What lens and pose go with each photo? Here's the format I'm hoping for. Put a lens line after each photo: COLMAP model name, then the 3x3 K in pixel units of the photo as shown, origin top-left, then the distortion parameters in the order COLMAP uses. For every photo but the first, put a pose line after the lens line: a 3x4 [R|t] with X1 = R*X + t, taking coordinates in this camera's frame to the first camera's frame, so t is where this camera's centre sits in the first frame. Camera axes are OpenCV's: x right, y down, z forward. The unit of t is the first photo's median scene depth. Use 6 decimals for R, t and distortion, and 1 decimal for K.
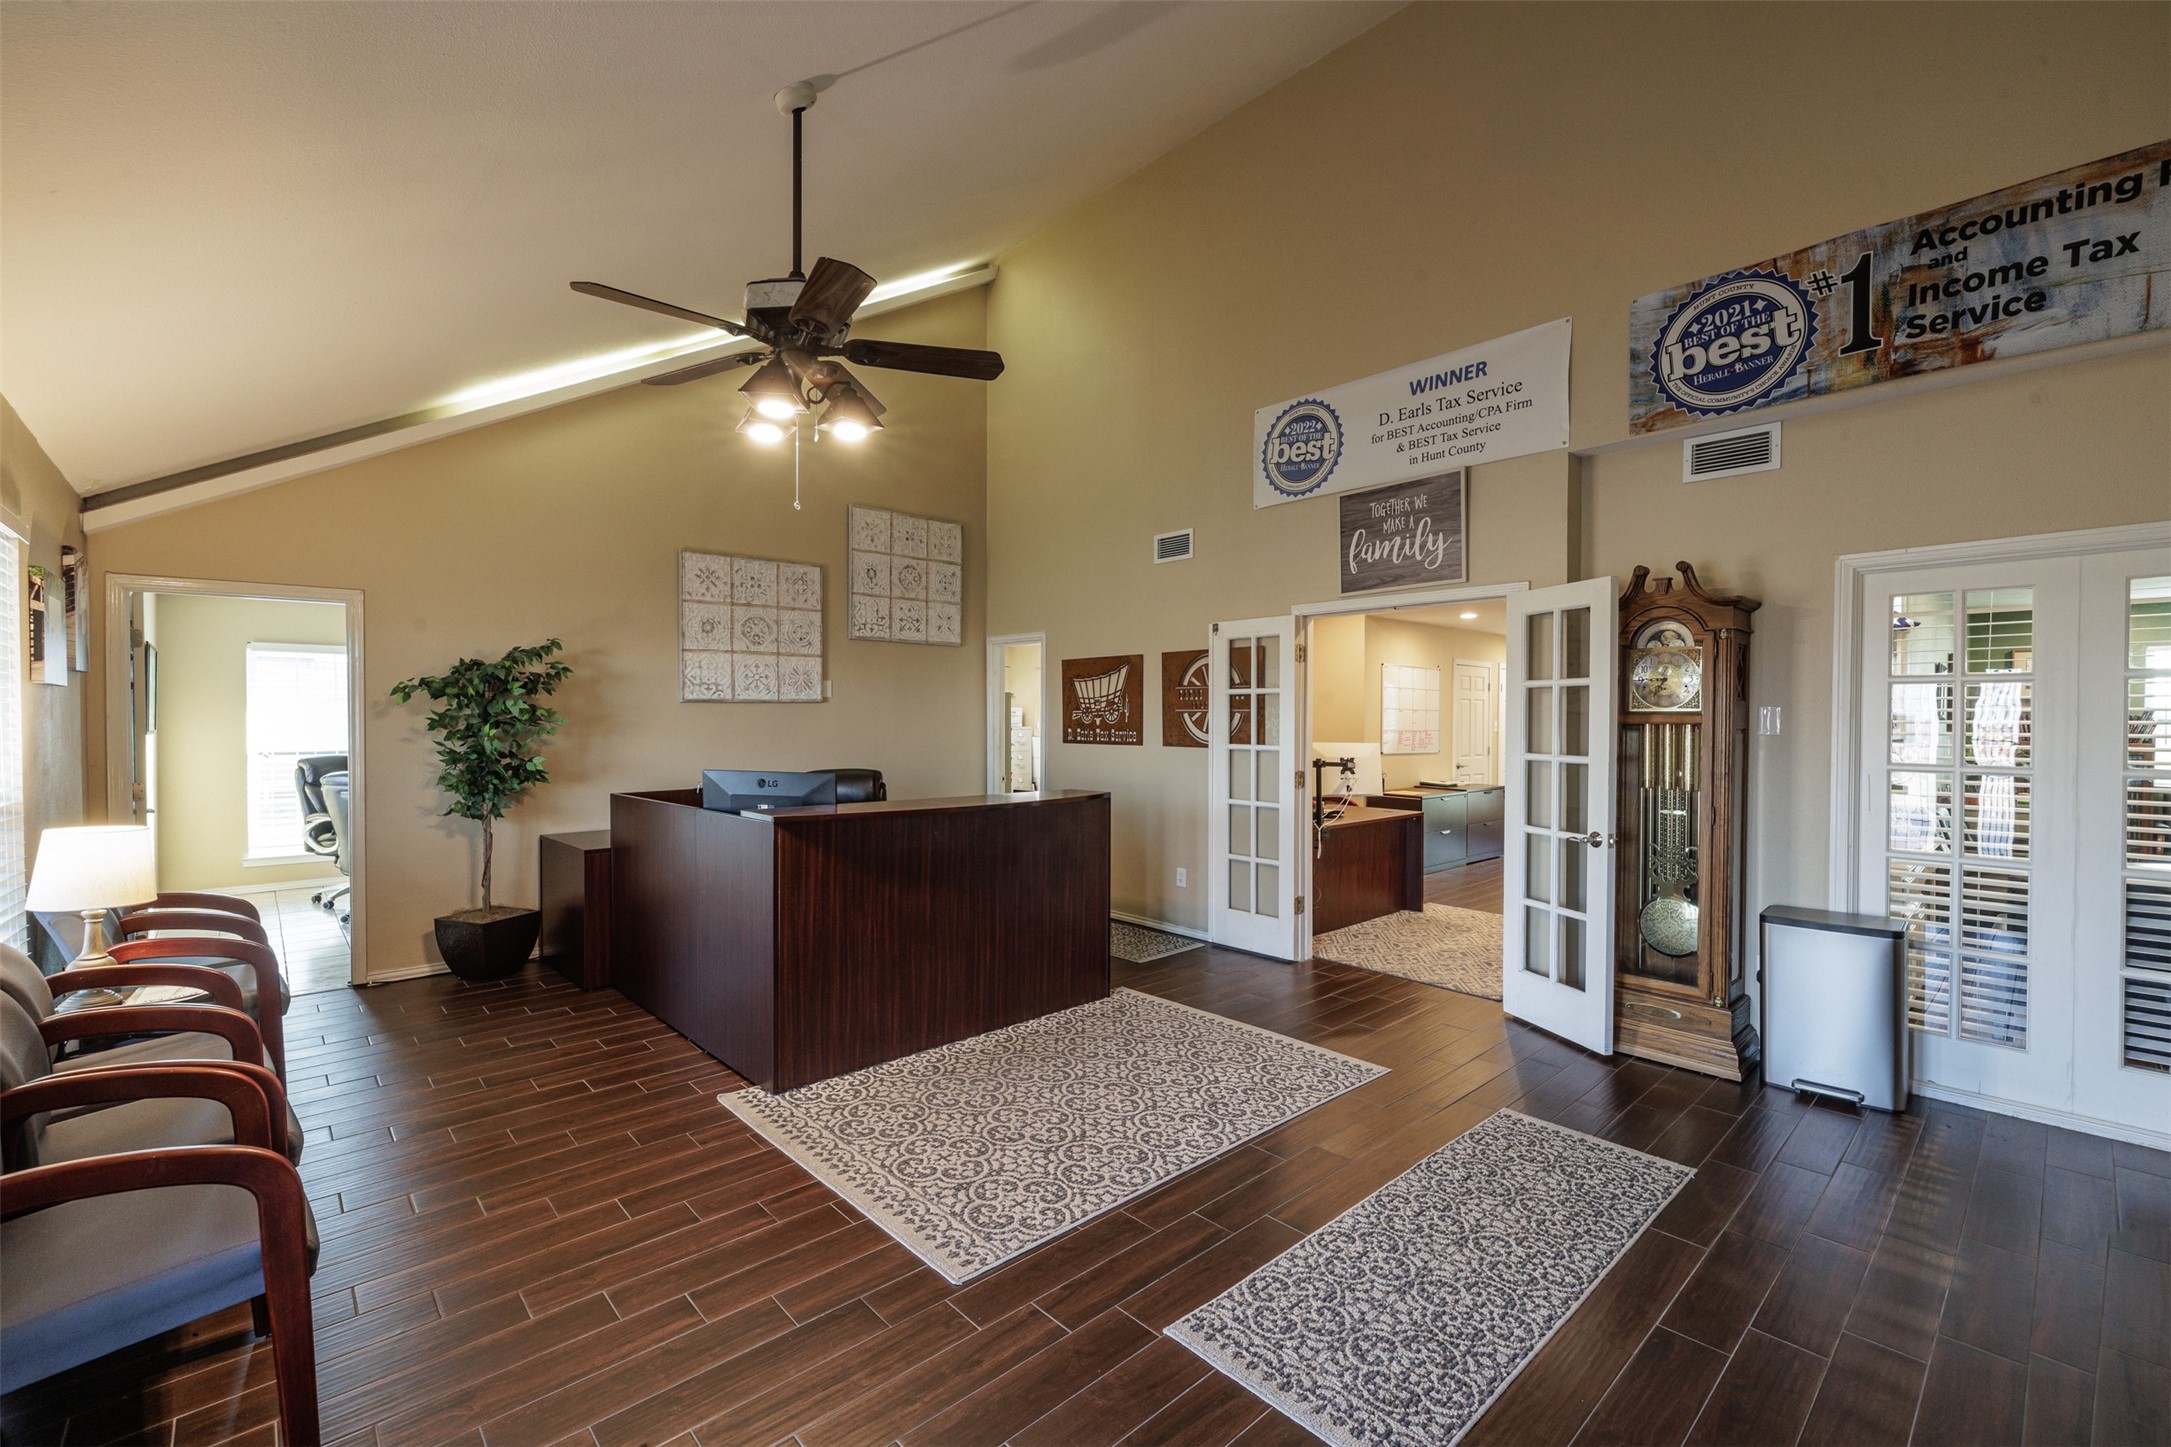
lens RADIAL K [[916.8, 0, 1073.8], [0, 916.8, 727.4], [0, 0, 1]] dist [-0.004182, 0.000867]
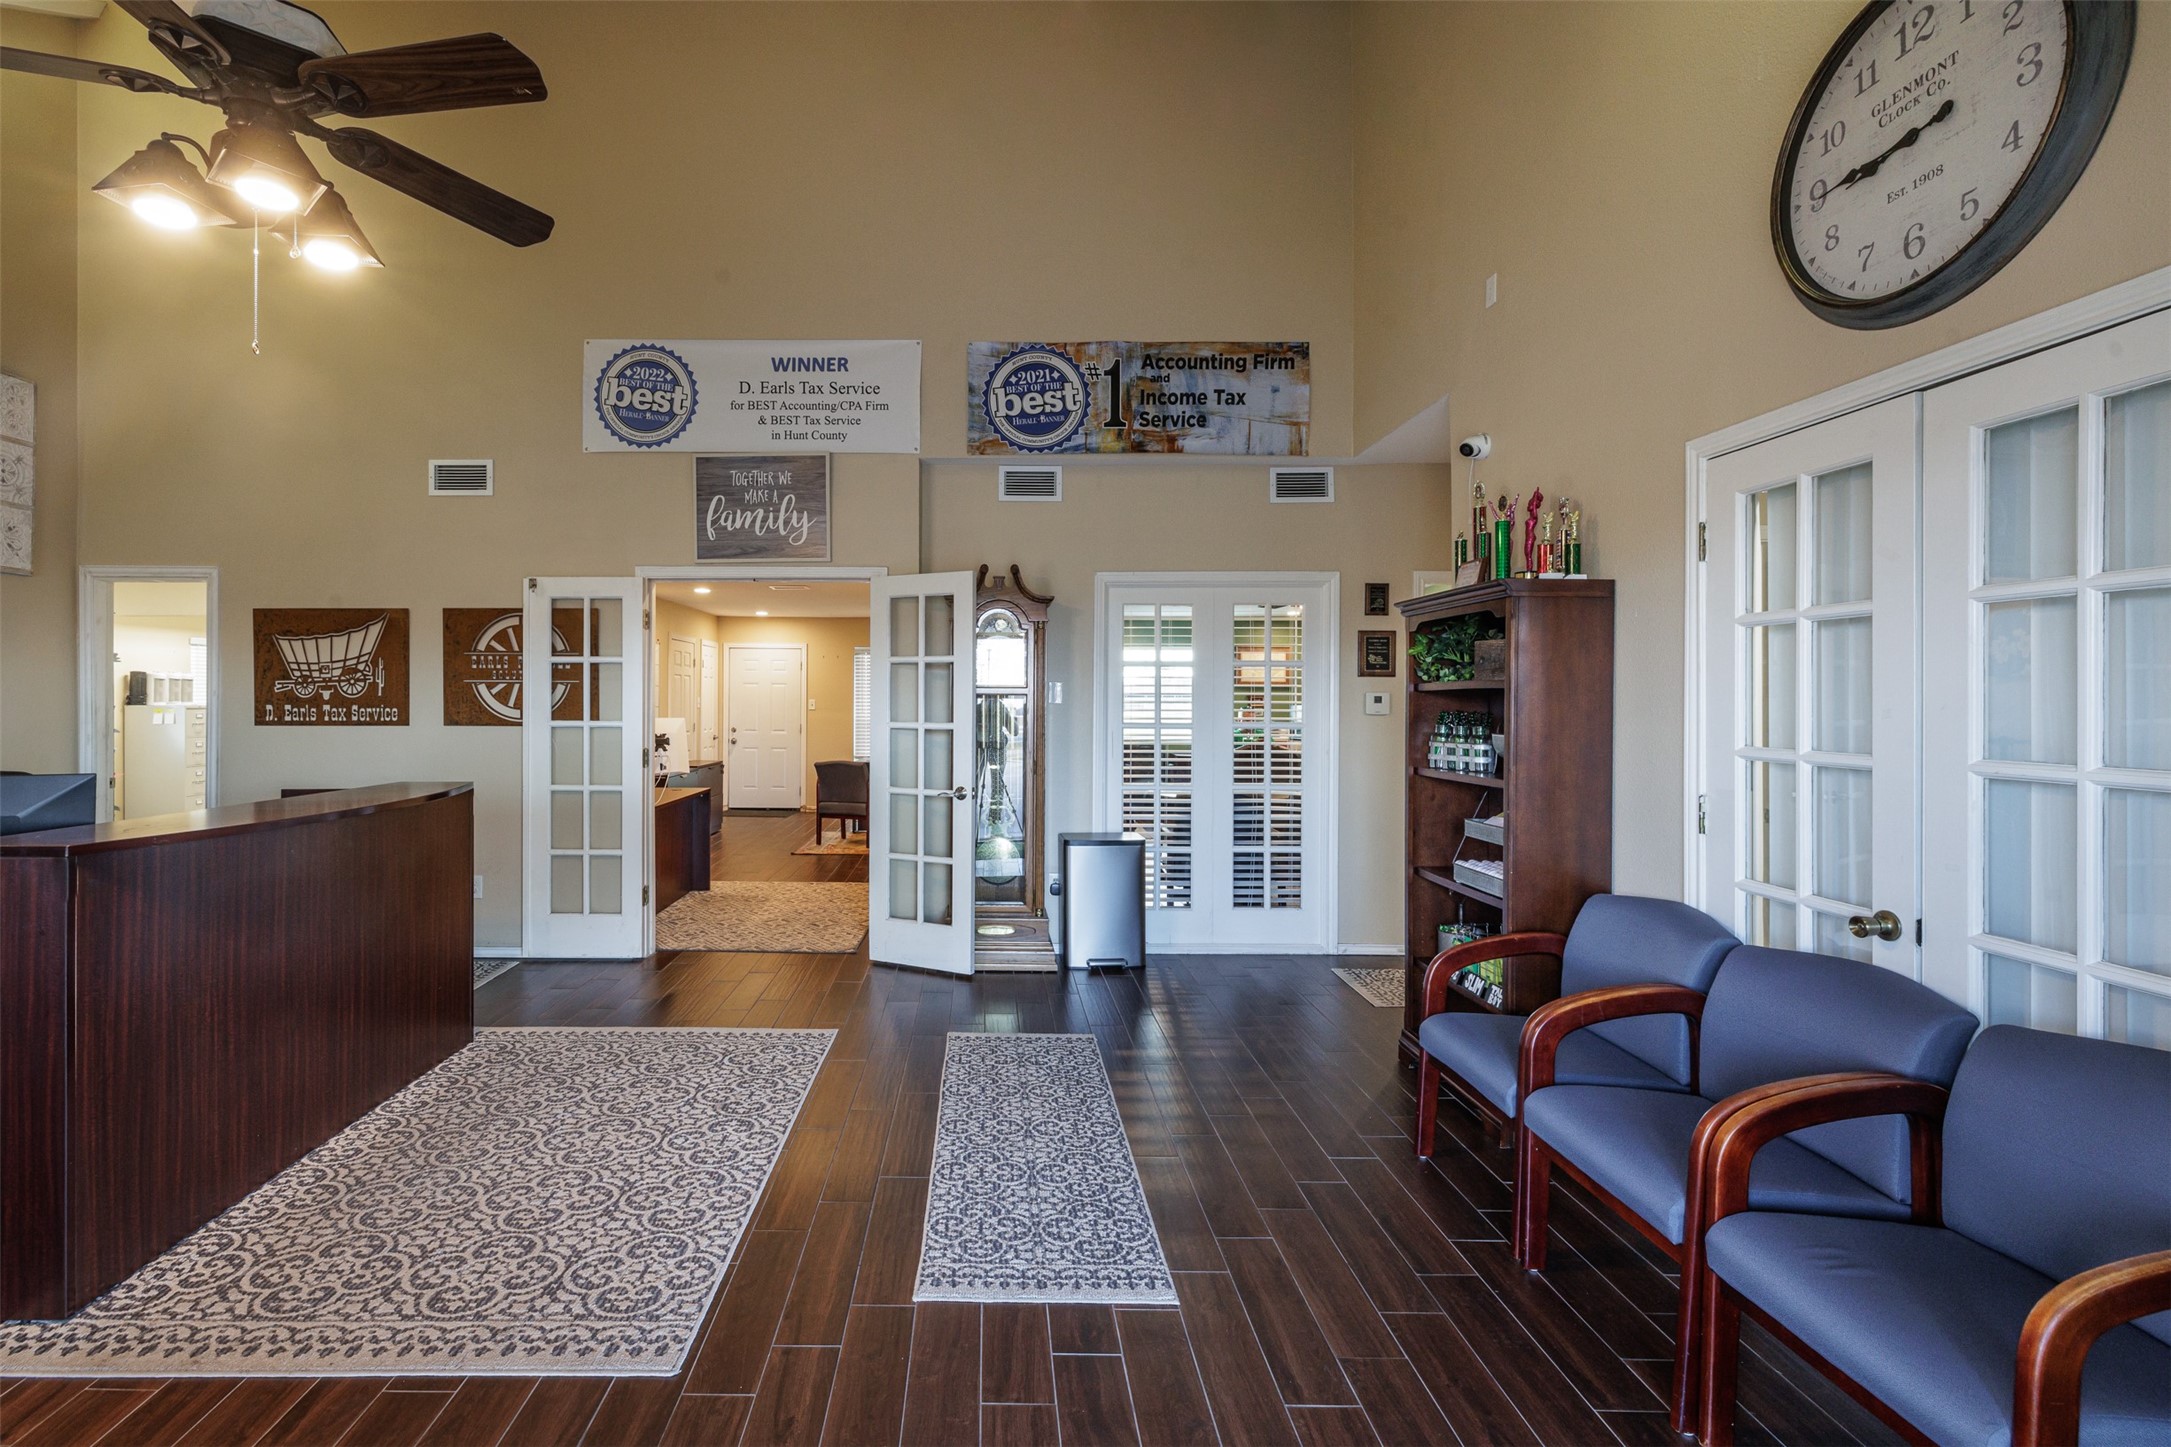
lens RADIAL K [[963.0, 0, 1031.8], [0, 963.0, 697.0], [0, 0, 1]] dist [-0.003637, 0.000316]
pose [[0.675198, 0.000046, 0.737637, -0.287335], [0.007016, 0.999954, -0.006485, 0.007715], [-0.737603, 0.009554, 0.675167, 0.097926]]
